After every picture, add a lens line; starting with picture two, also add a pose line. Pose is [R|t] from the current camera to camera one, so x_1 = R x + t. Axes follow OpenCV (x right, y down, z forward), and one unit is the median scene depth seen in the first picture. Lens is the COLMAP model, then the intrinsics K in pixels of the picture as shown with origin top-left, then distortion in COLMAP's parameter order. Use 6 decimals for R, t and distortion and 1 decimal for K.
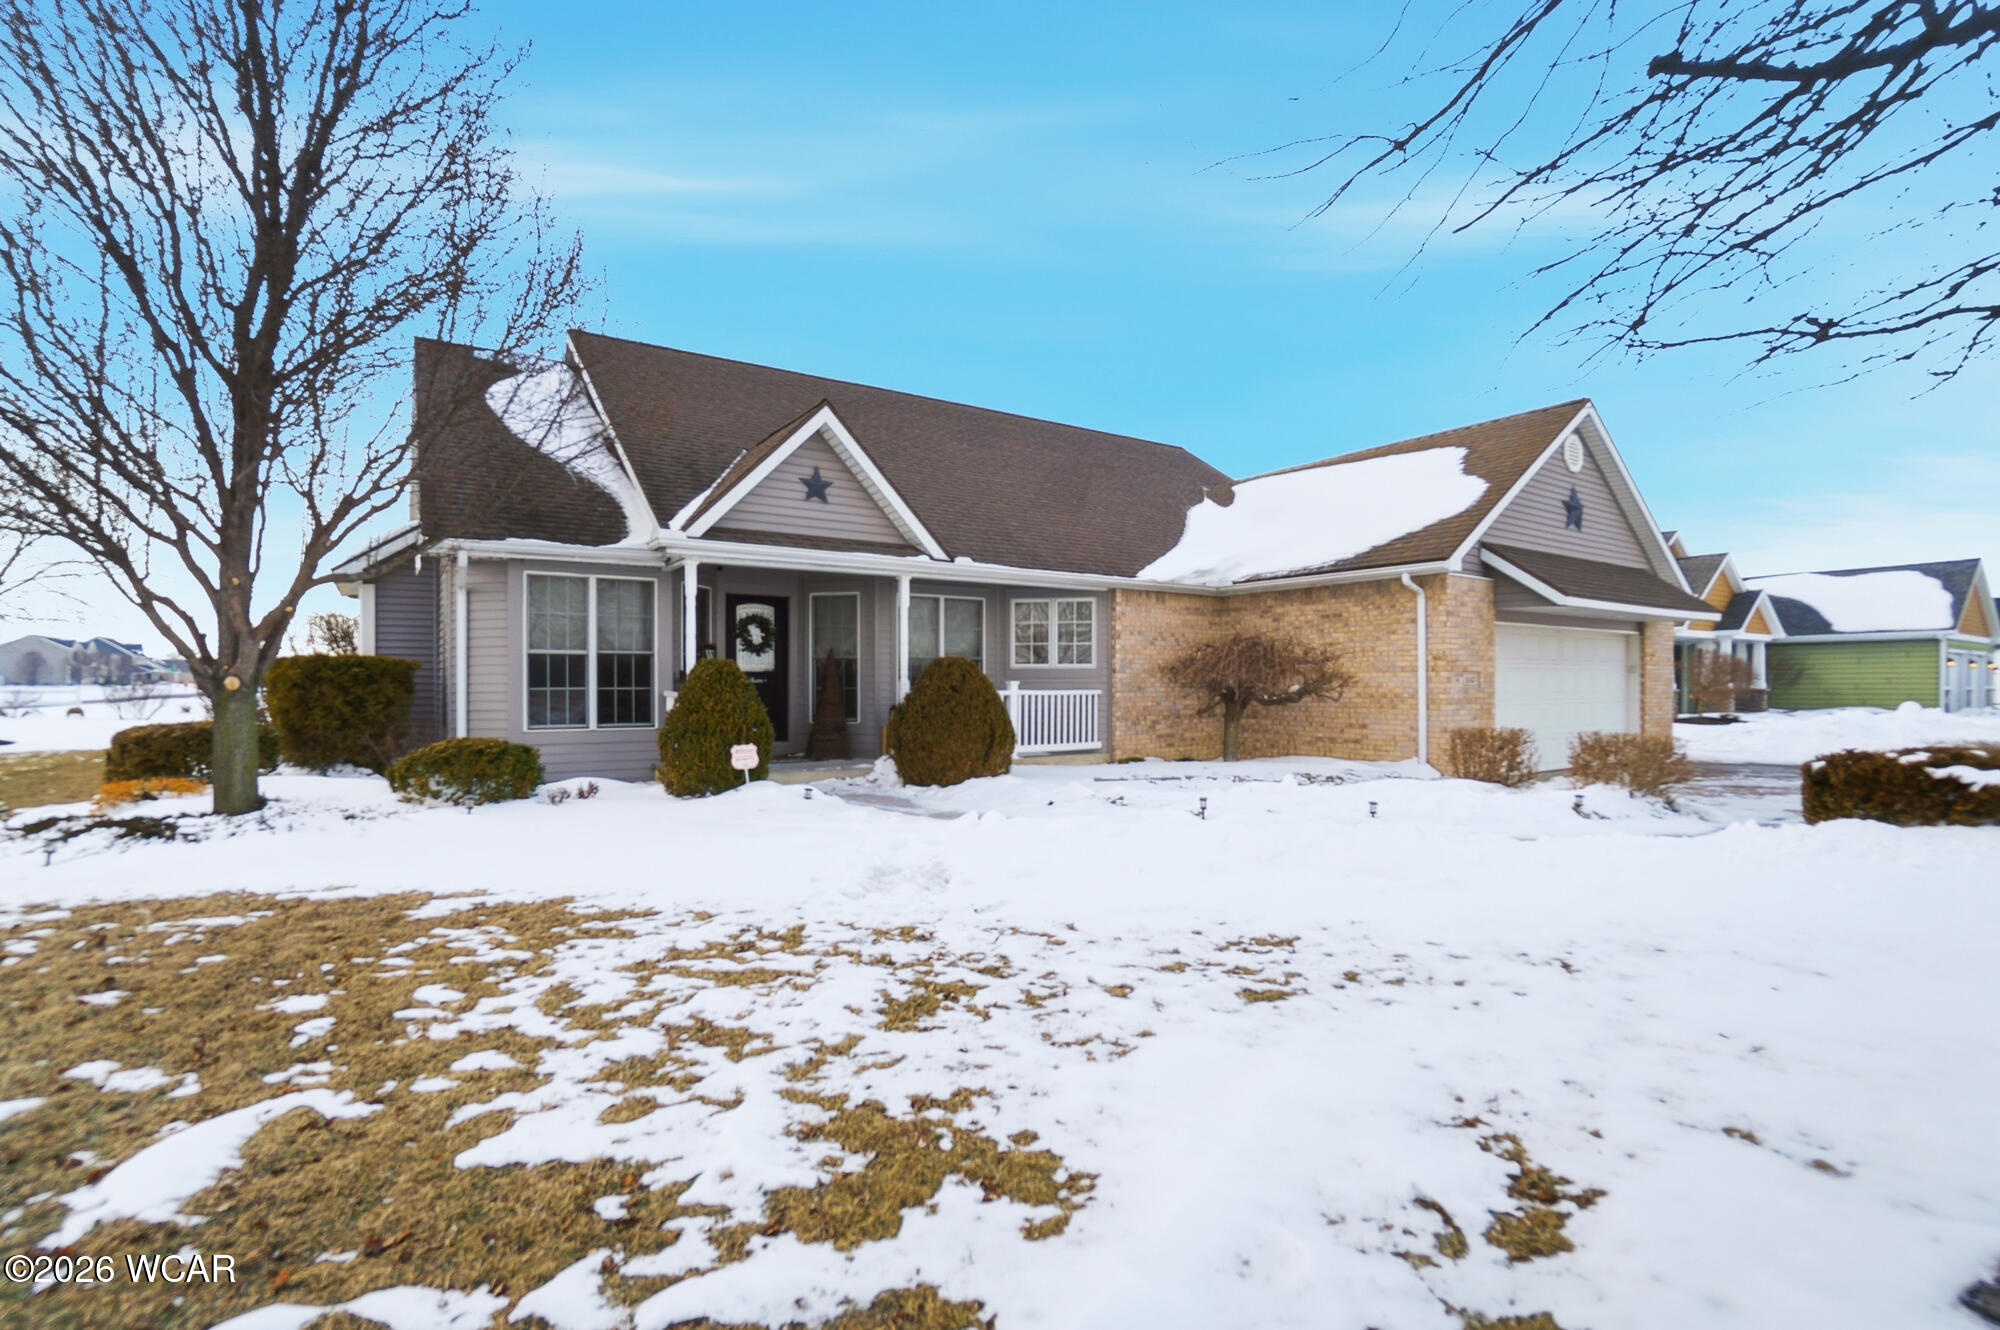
lens RADIAL K [[916.3, 0, 992.7], [0, 916.3, 682.6], [0, 0, 1]] dist [-0.041764, 0.000465]
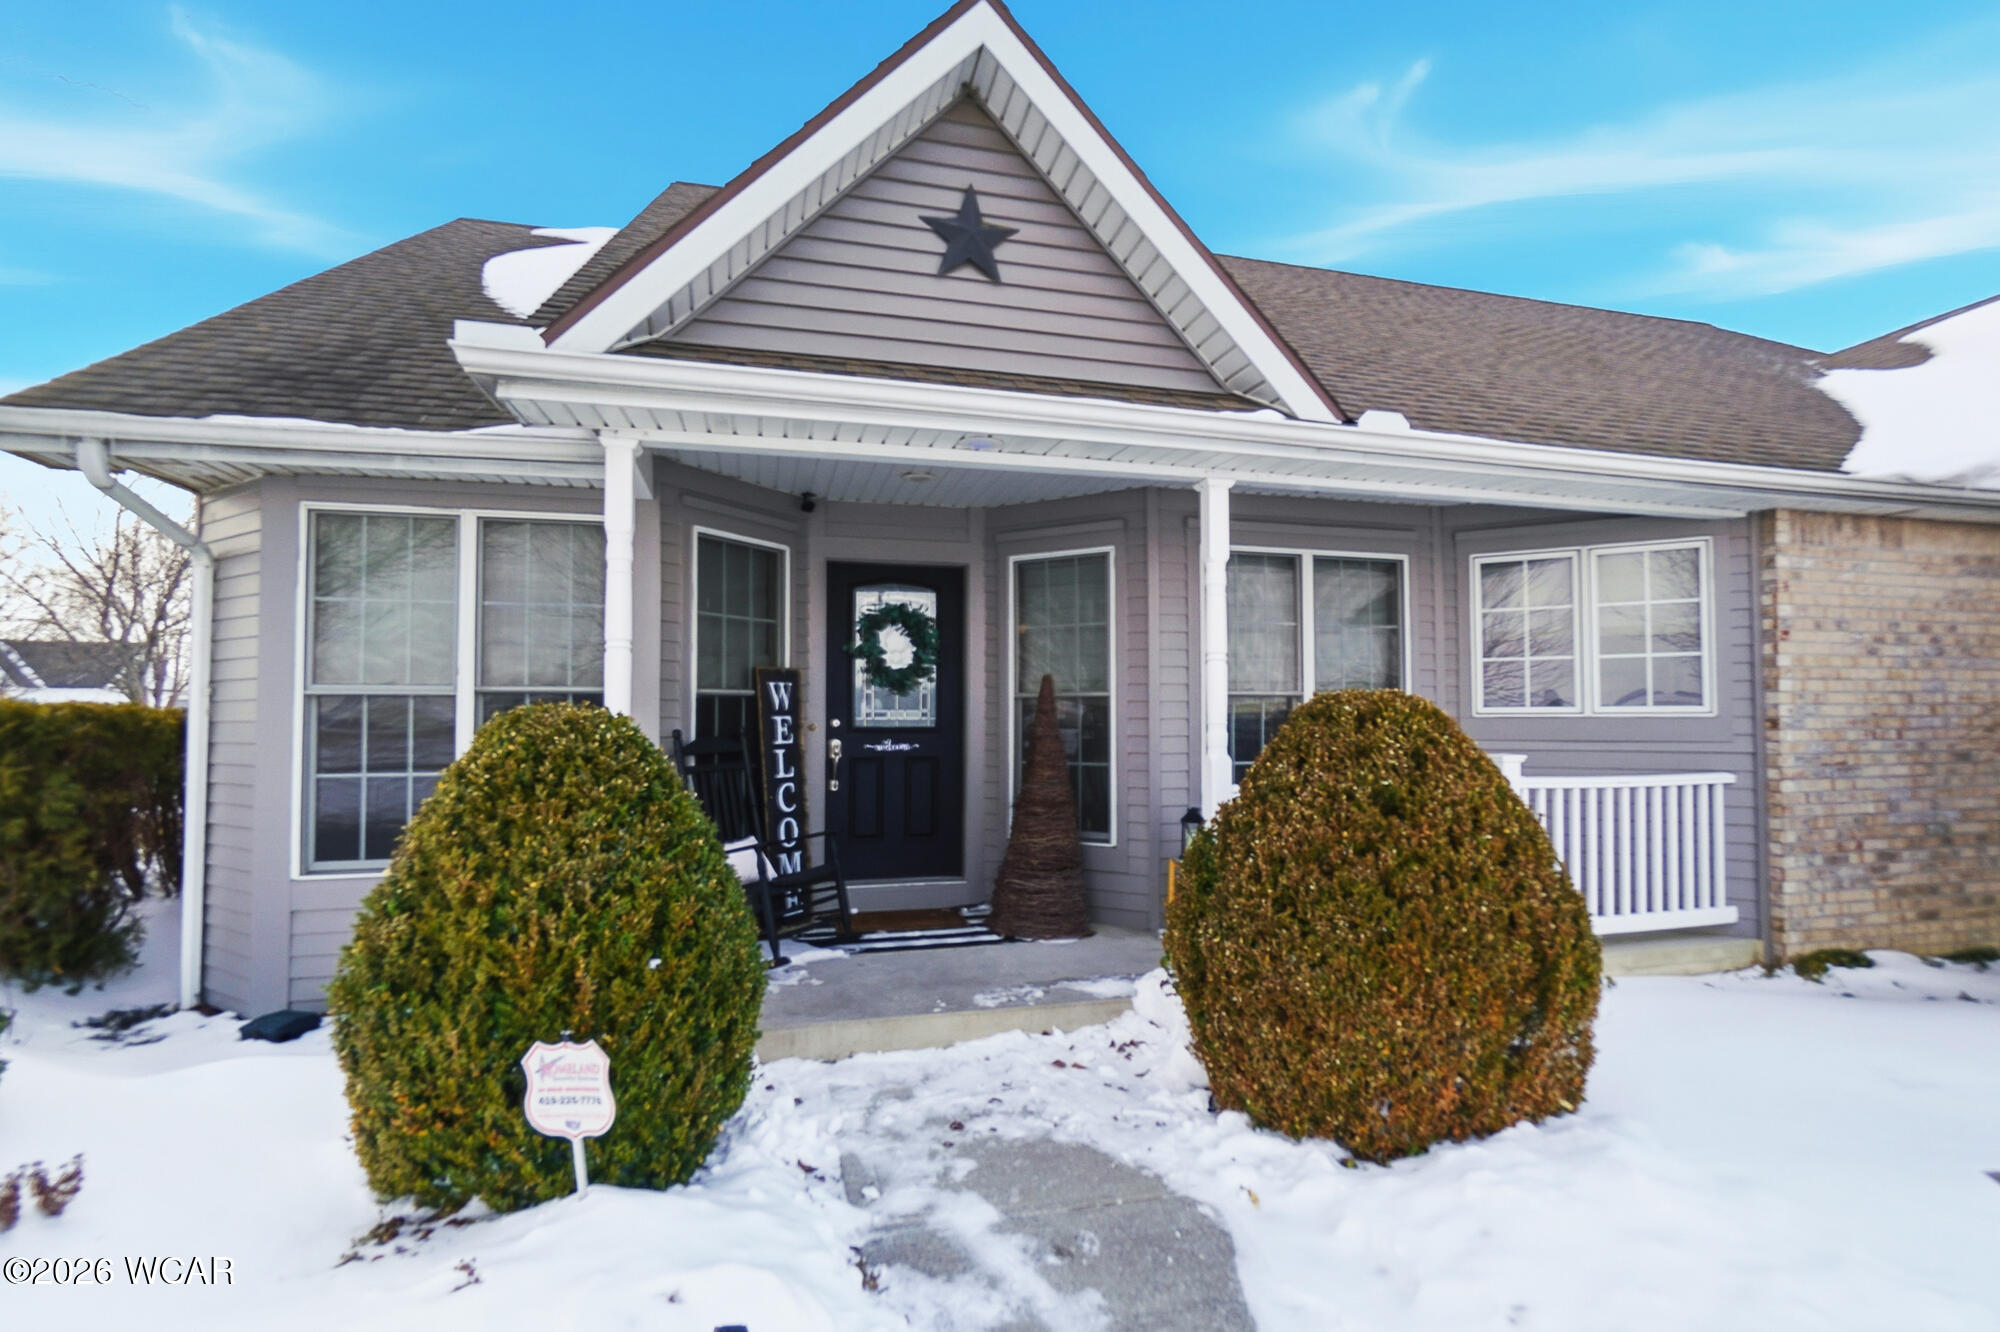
lens RADIAL K [[928.7, 0, 989.9], [0, 928.7, 691.0], [0, 0, 1]] dist [-0.031389, 0.008739]
pose [[0.940442, -0.009284, -0.339826, -0.050655], [0.000164, 0.999639, -0.026857, -0.017196], [0.339953, 0.025202, 0.940105, 0.563361]]
